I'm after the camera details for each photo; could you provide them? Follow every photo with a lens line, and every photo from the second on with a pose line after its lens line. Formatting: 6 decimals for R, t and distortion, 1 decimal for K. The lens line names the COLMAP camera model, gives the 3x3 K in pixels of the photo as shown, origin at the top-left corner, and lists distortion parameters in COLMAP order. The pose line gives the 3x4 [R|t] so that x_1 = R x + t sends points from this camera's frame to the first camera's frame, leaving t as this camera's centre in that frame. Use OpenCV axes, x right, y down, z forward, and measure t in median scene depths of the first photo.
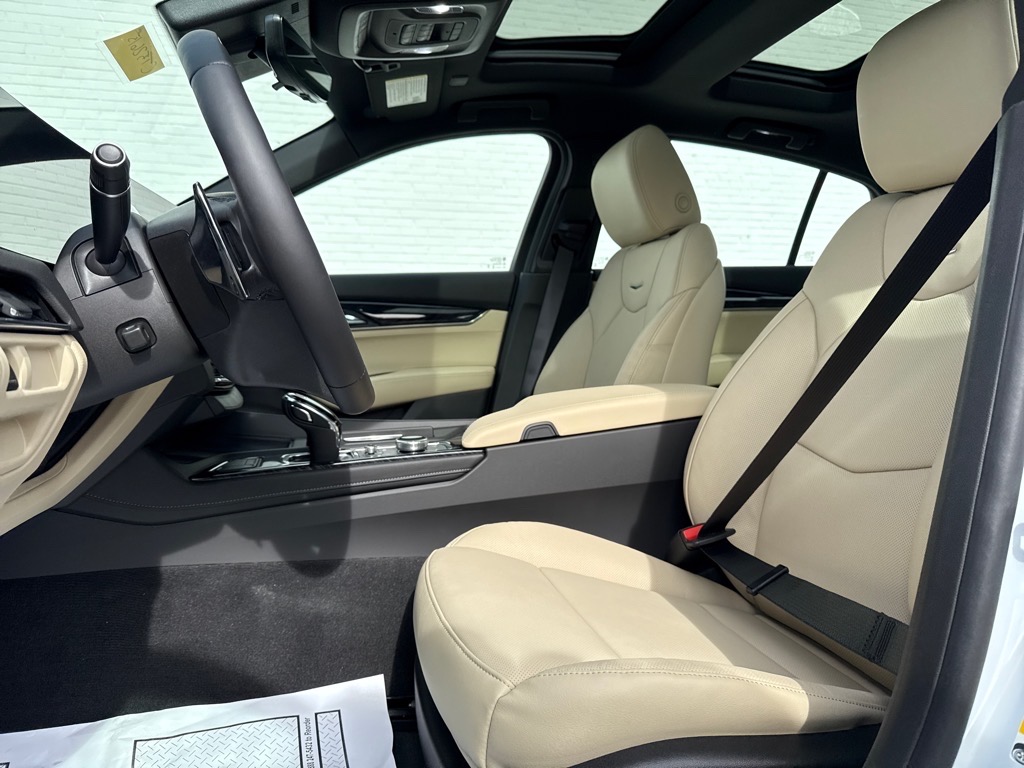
lens RADIAL K [[715.9, 0, 514.0], [0, 715.9, 383.7], [0, 0, 1]] dist [0.009804, -0.005368]
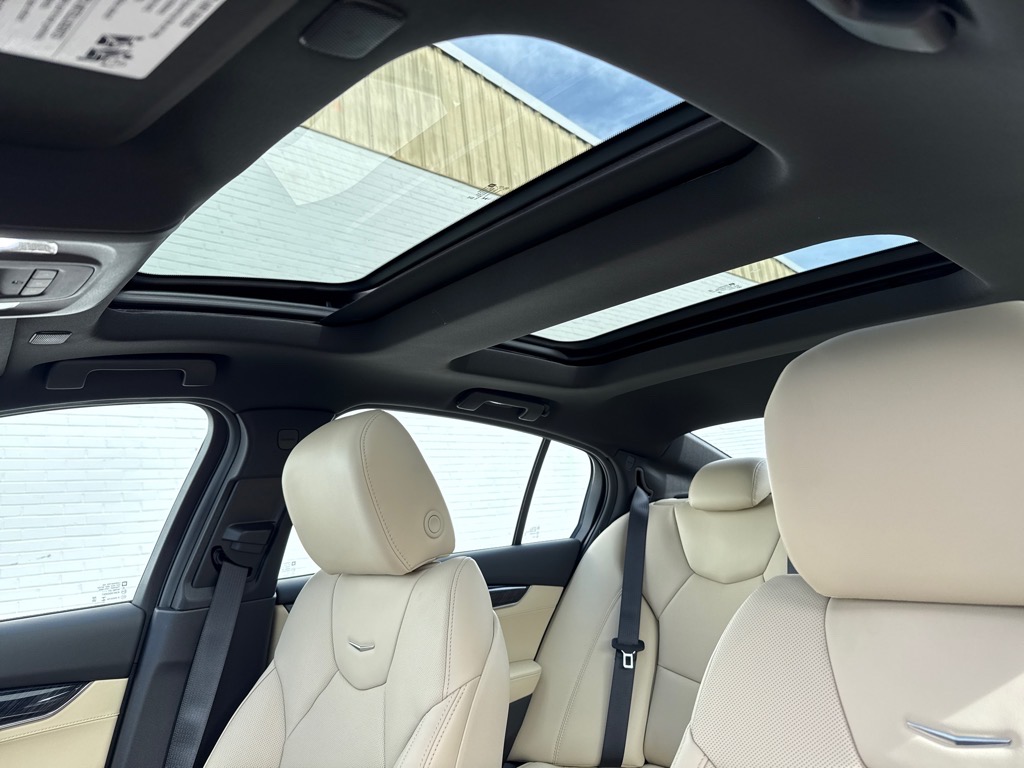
lens RADIAL K [[715.9, 0, 512.5], [0, 715.9, 386.0], [0, 0, 1]] dist [0.009804, -0.005368]
pose [[0.881279, 0.035444, 0.471265, -0.017486], [0.085490, 0.968777, -0.232730, -0.176325], [-0.464799, 0.245389, 0.850733, 0.294288]]
